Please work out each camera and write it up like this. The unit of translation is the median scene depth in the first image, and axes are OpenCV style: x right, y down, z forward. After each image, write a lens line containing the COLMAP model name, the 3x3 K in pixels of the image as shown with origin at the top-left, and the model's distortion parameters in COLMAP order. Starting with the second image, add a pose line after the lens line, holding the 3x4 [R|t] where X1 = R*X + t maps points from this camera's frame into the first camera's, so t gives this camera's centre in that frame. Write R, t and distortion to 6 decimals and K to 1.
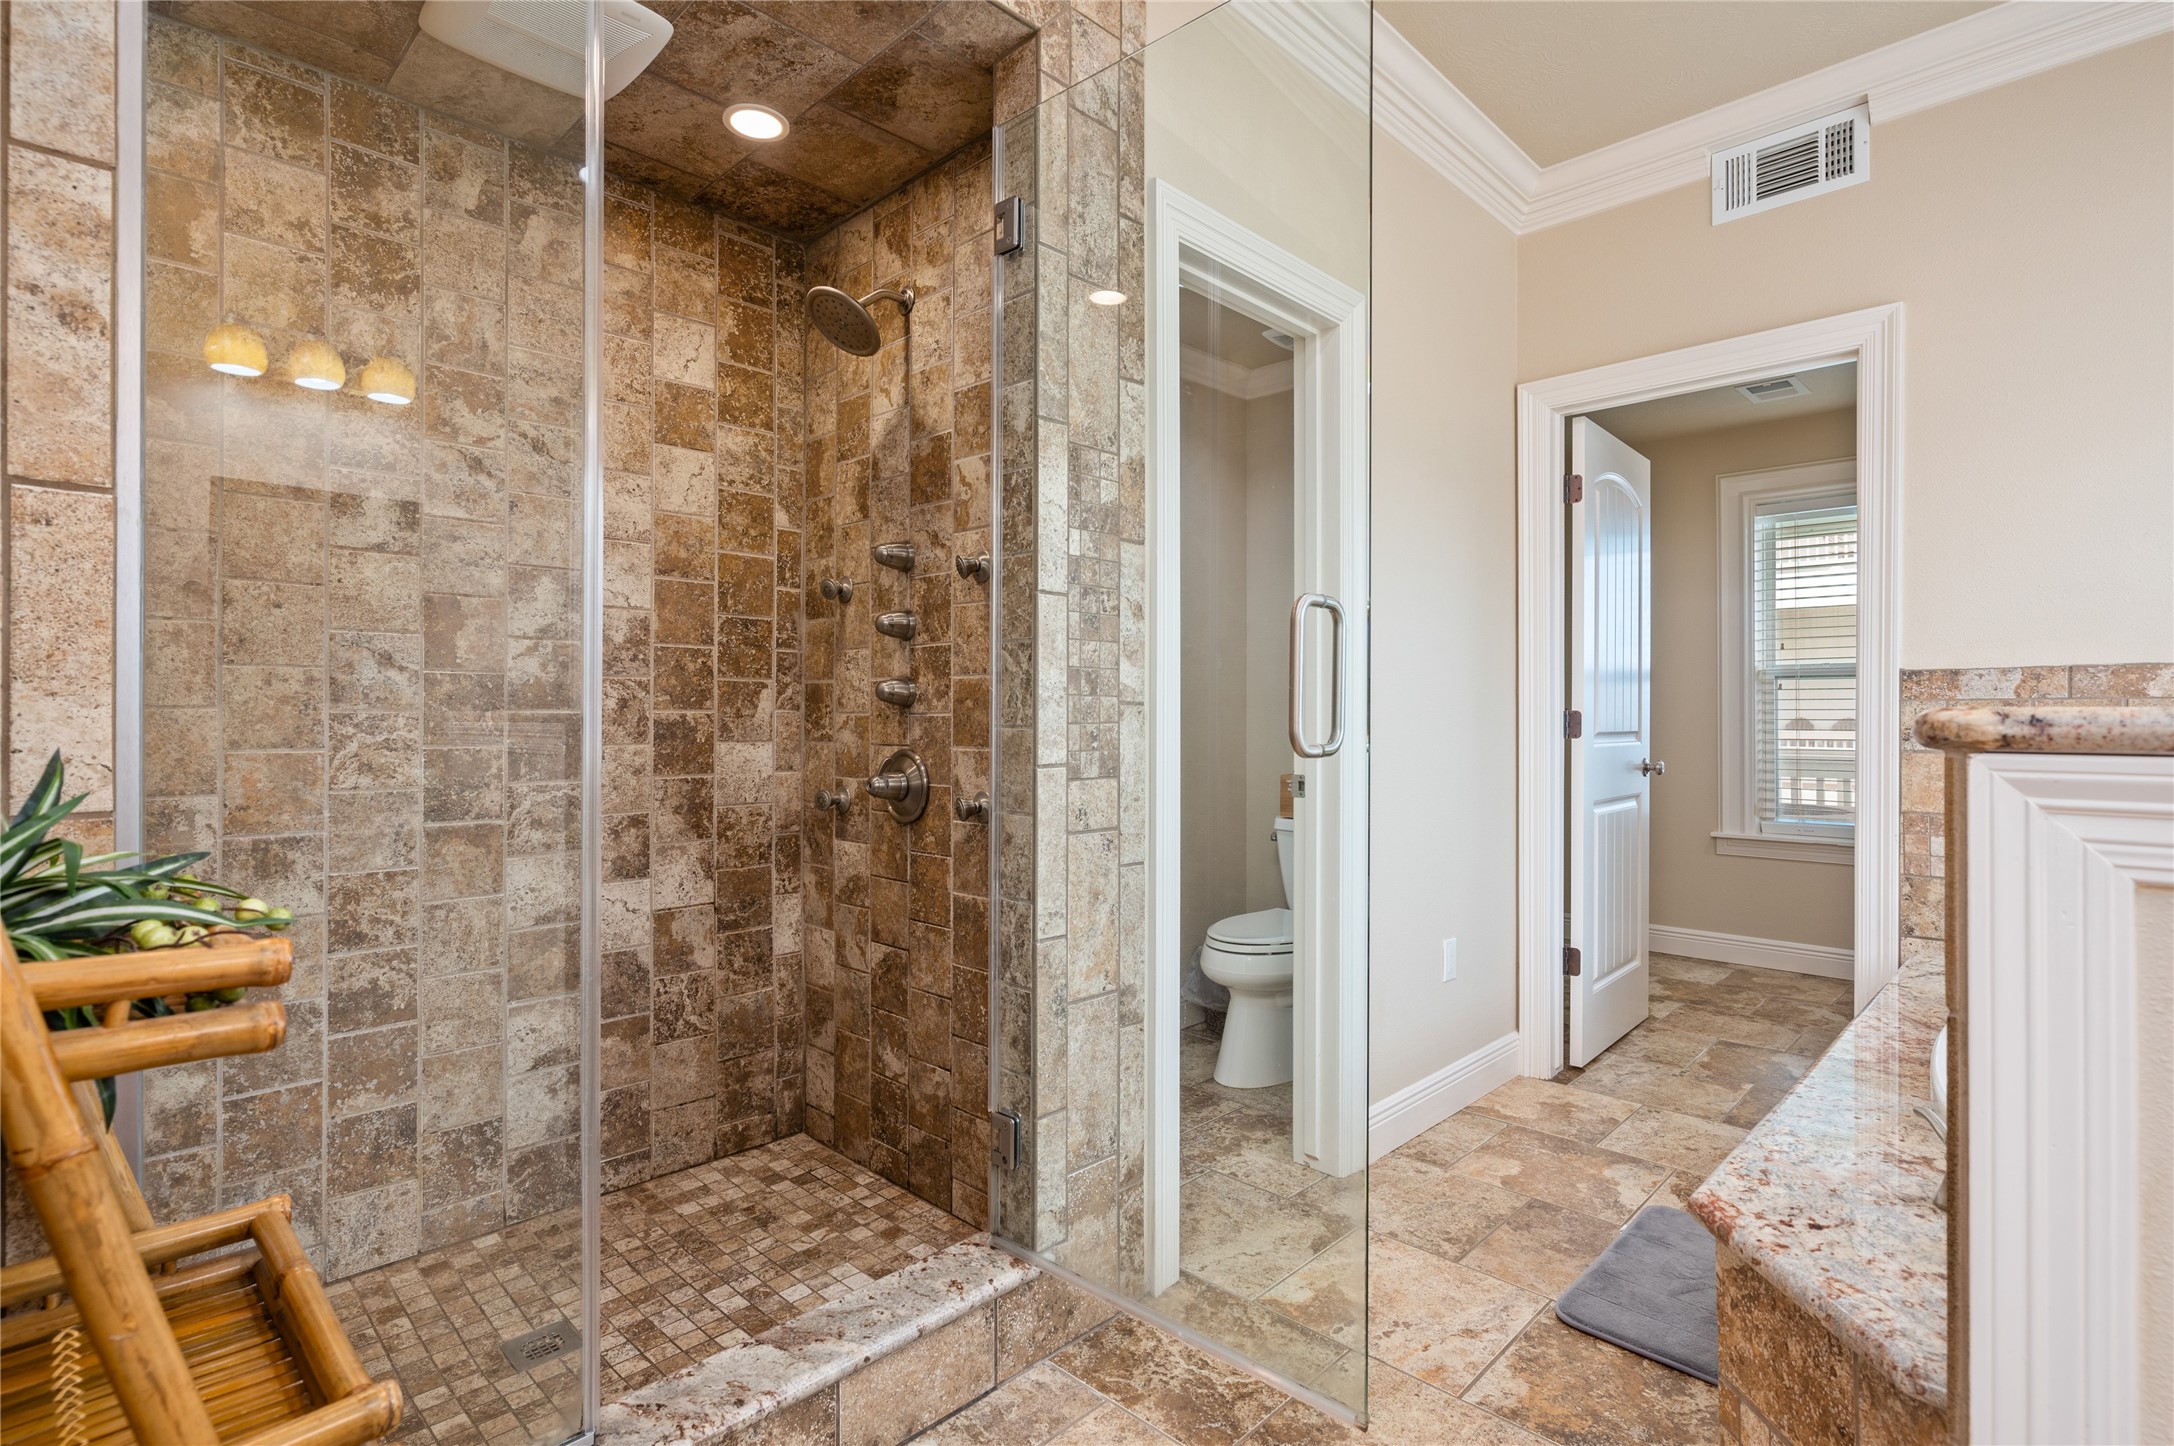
lens RADIAL K [[1050.6, 0, 1086.6], [0, 1050.6, 708.6], [0, 0, 1]] dist [0.001855, 0.001529]
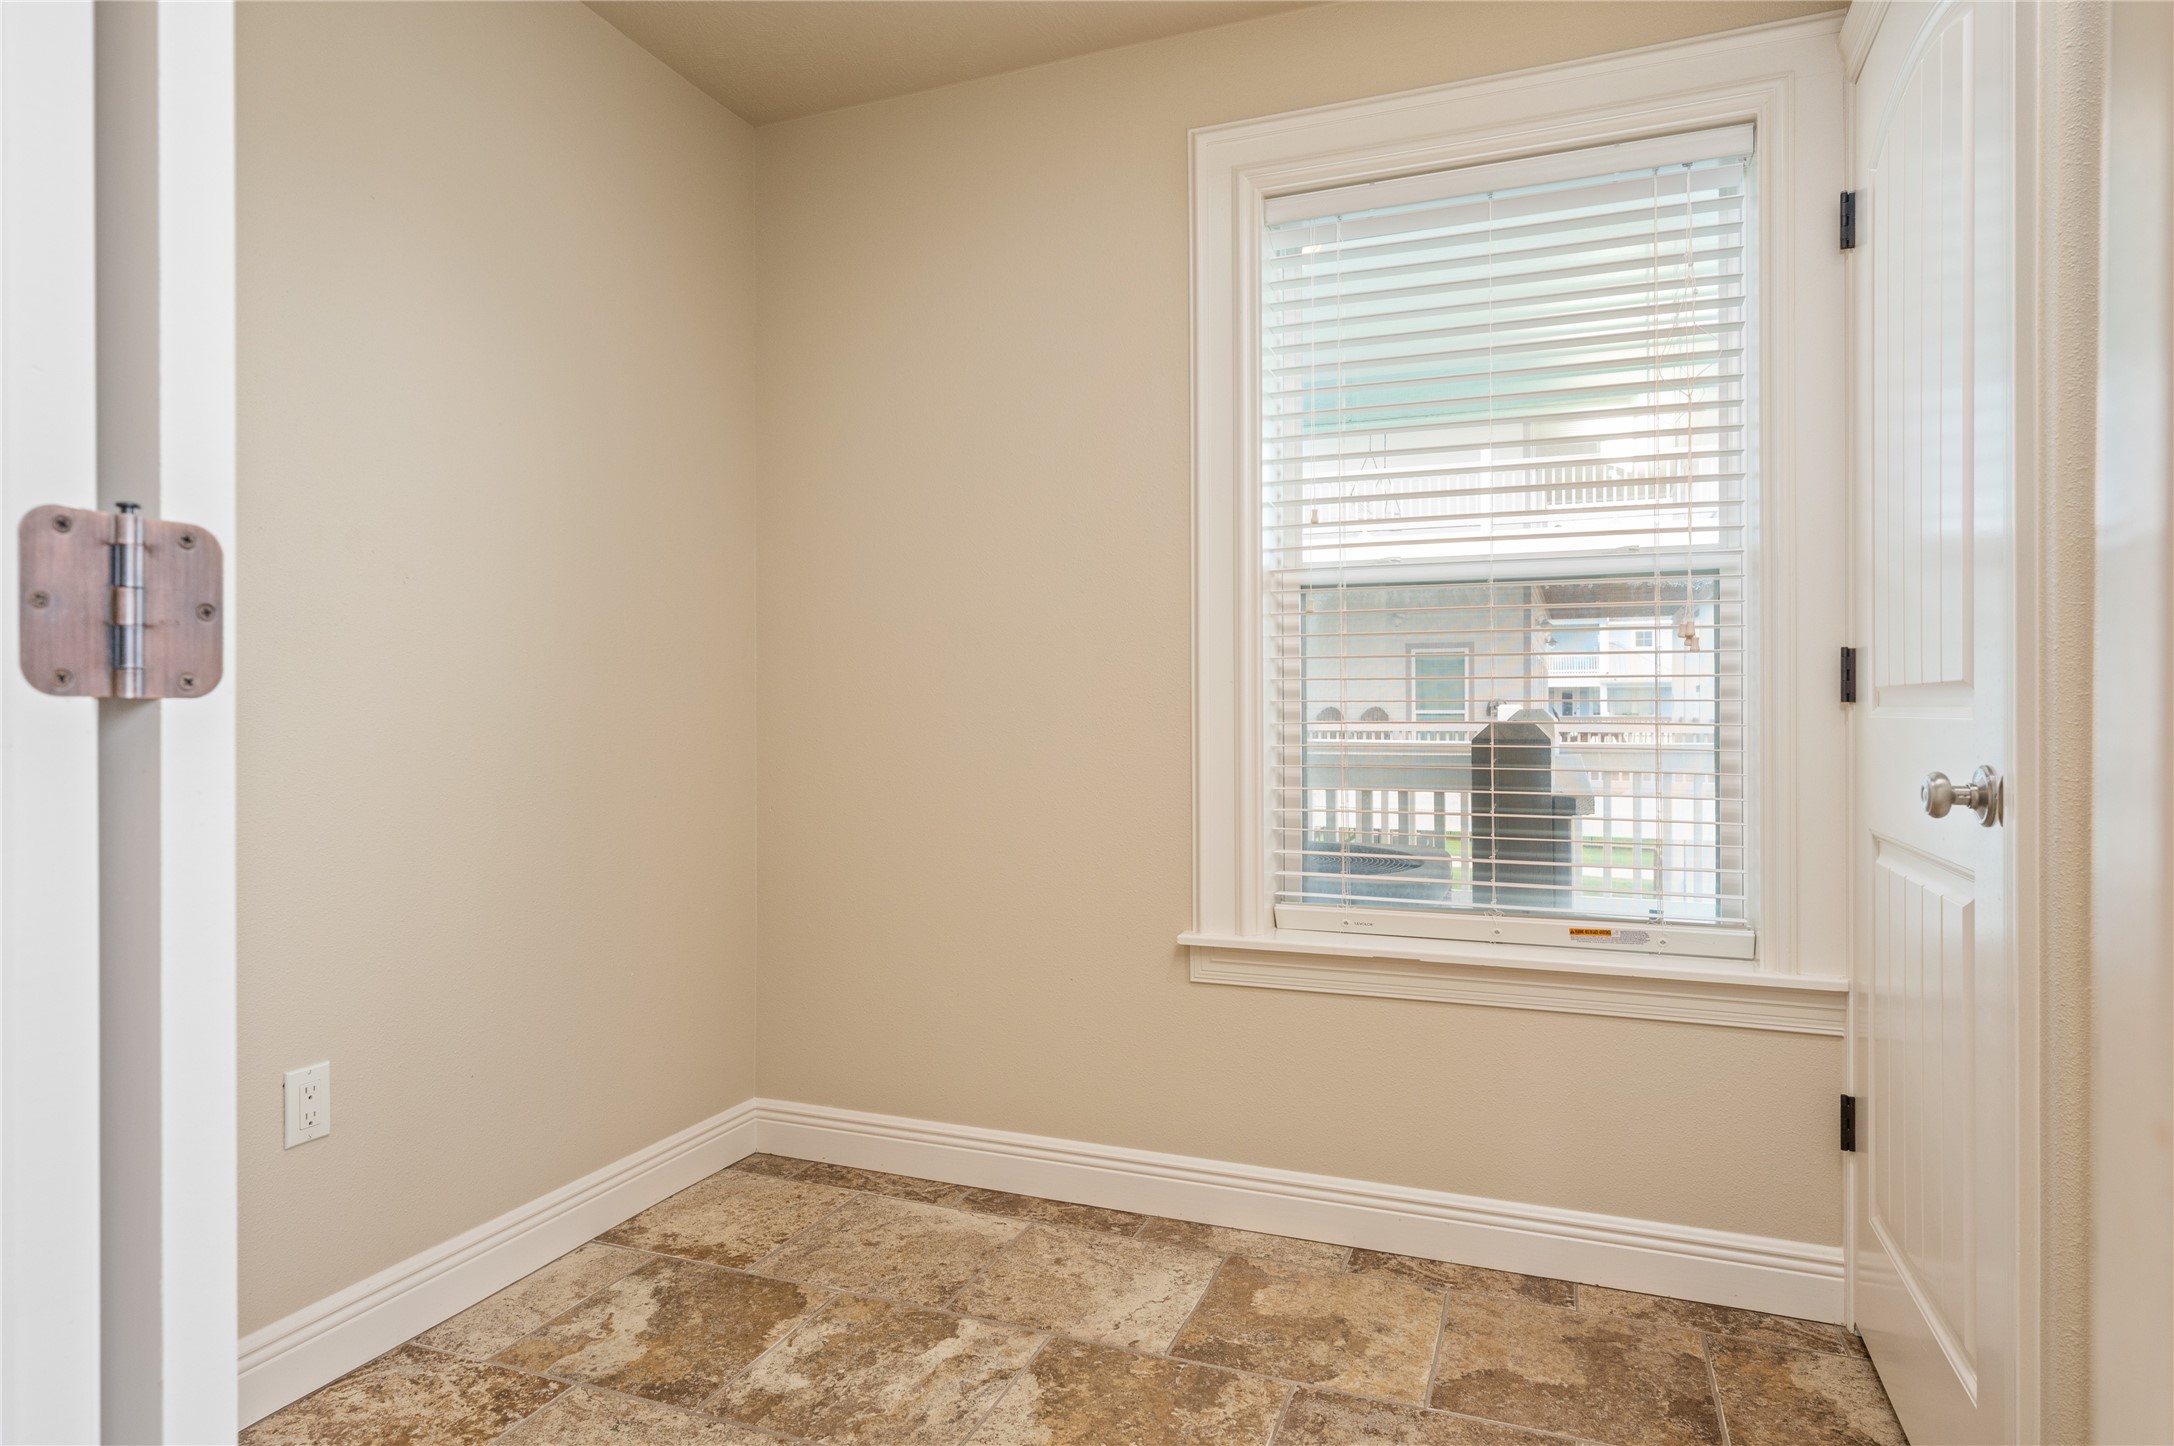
lens RADIAL K [[1247.3, 0, 1082.0], [0, 1247.3, 718.5], [0, 0, 1]] dist [0.001256, -0.000454]
pose [[0.920540, -0.008245, 0.390560, 0.633170], [0.003882, 0.999921, 0.011958, 0.034871], [-0.390628, -0.009492, 0.920500, 0.960389]]
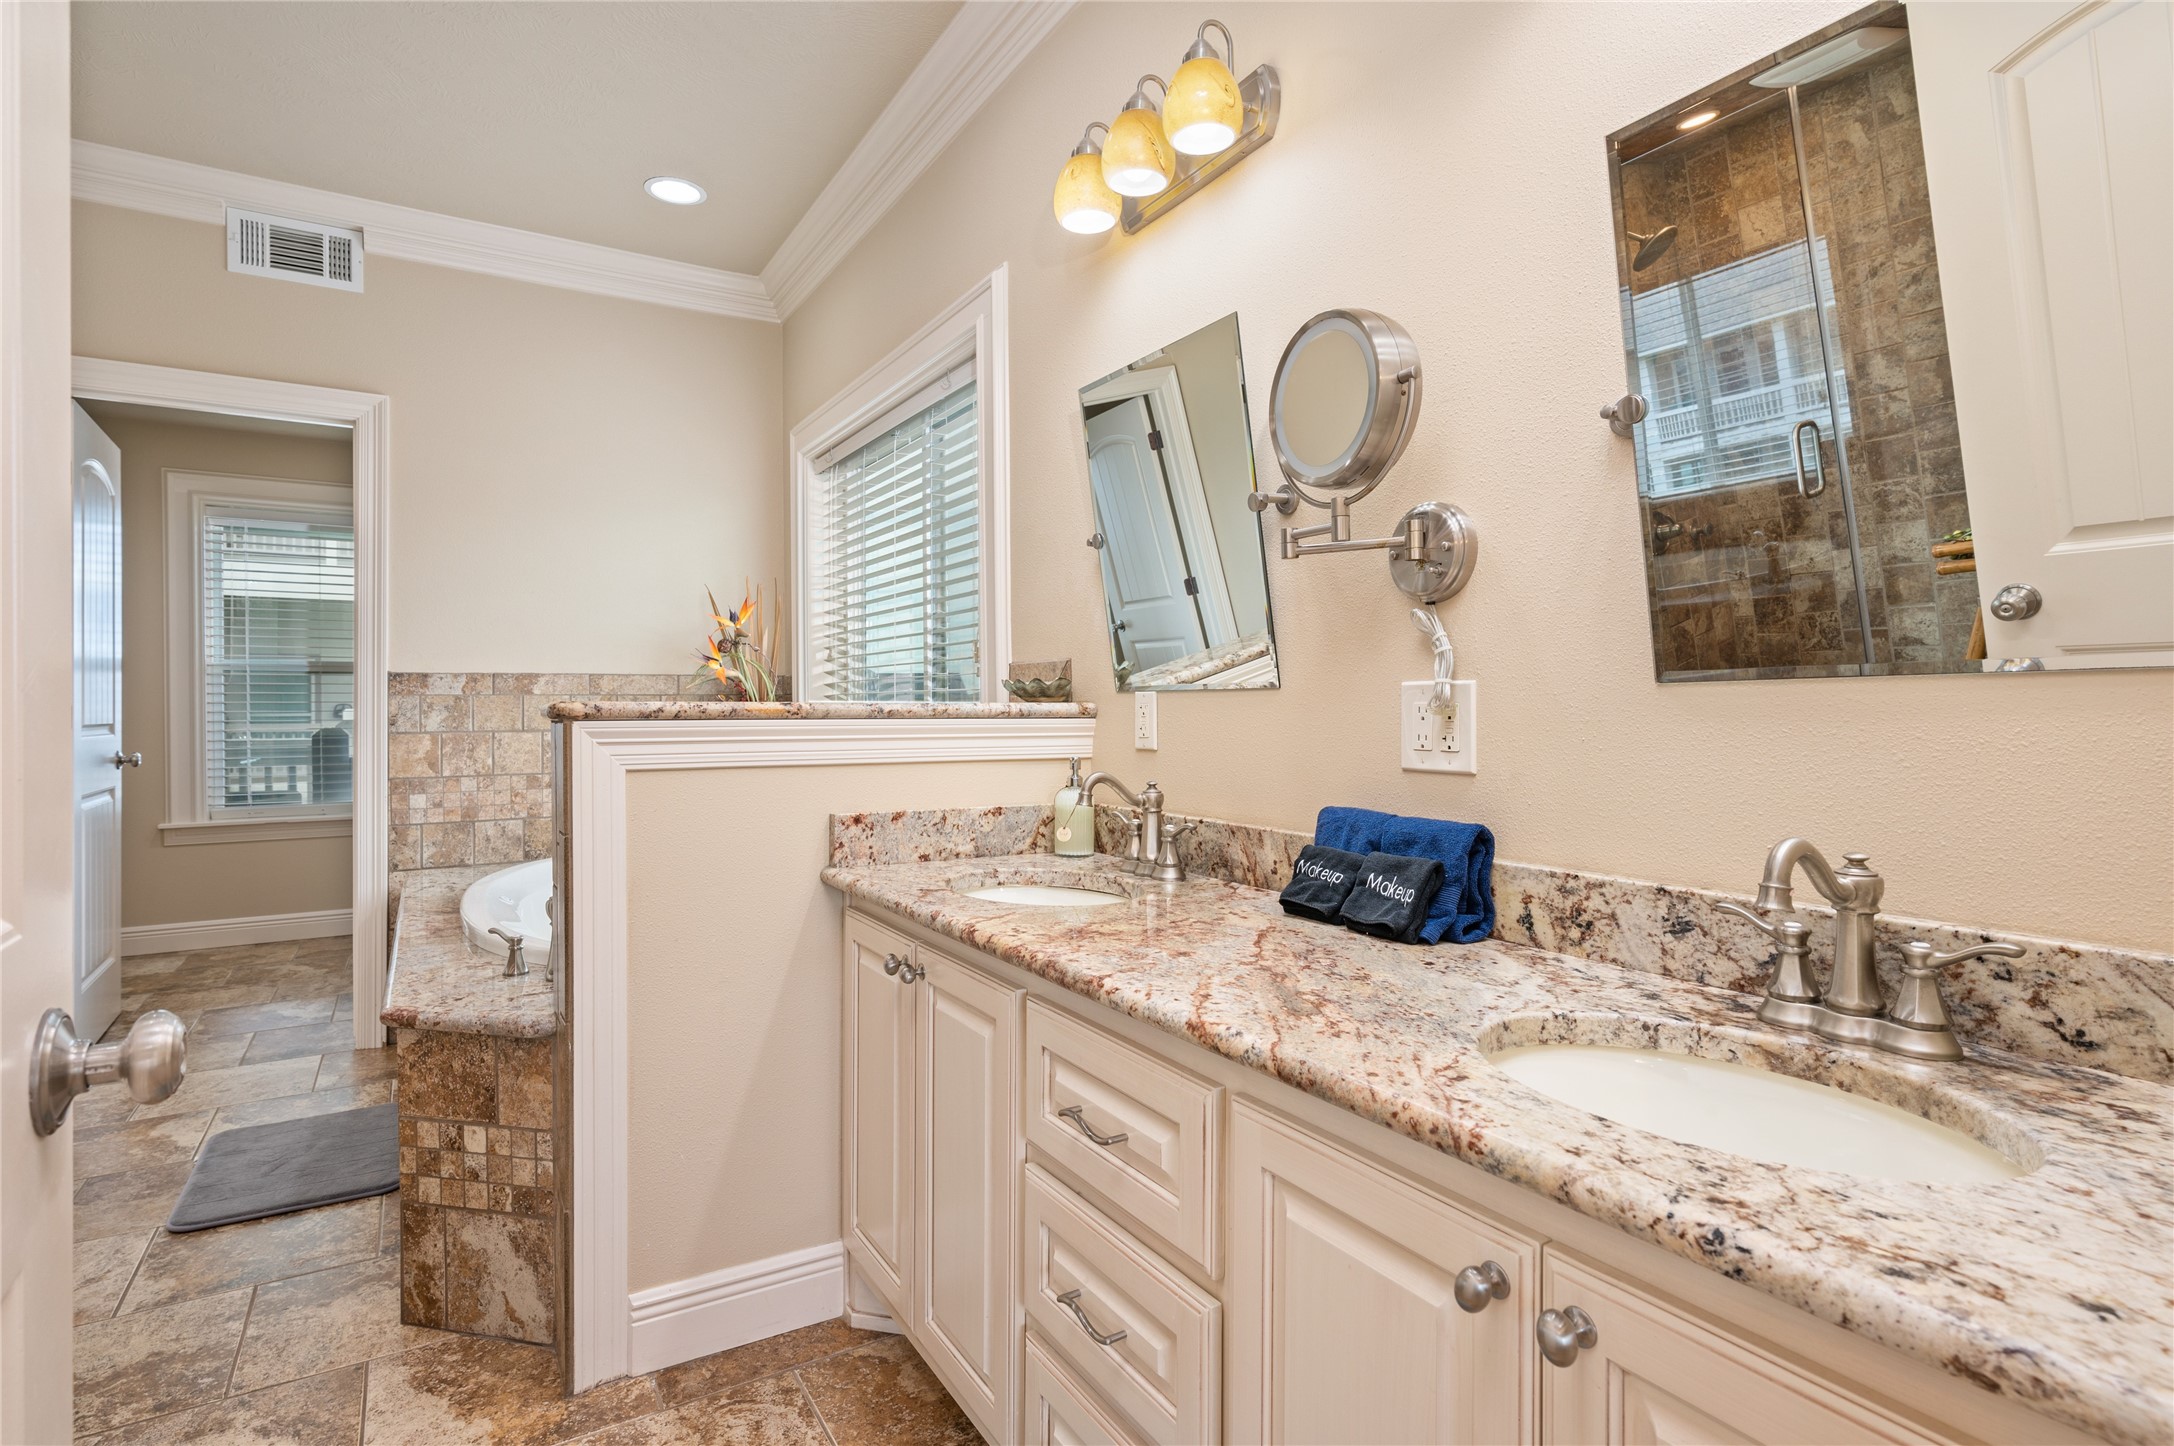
lens RADIAL K [[1069.0, 0, 1078.0], [0, 1069.0, 713.6], [0, 0, 1]] dist [-0.003016, -0.000390]
pose [[0.246596, -0.009419, 0.969073, -0.308407], [-0.001826, 0.999946, 0.010184, 0.000136], [-0.969117, -0.004281, 0.246565, -0.171869]]
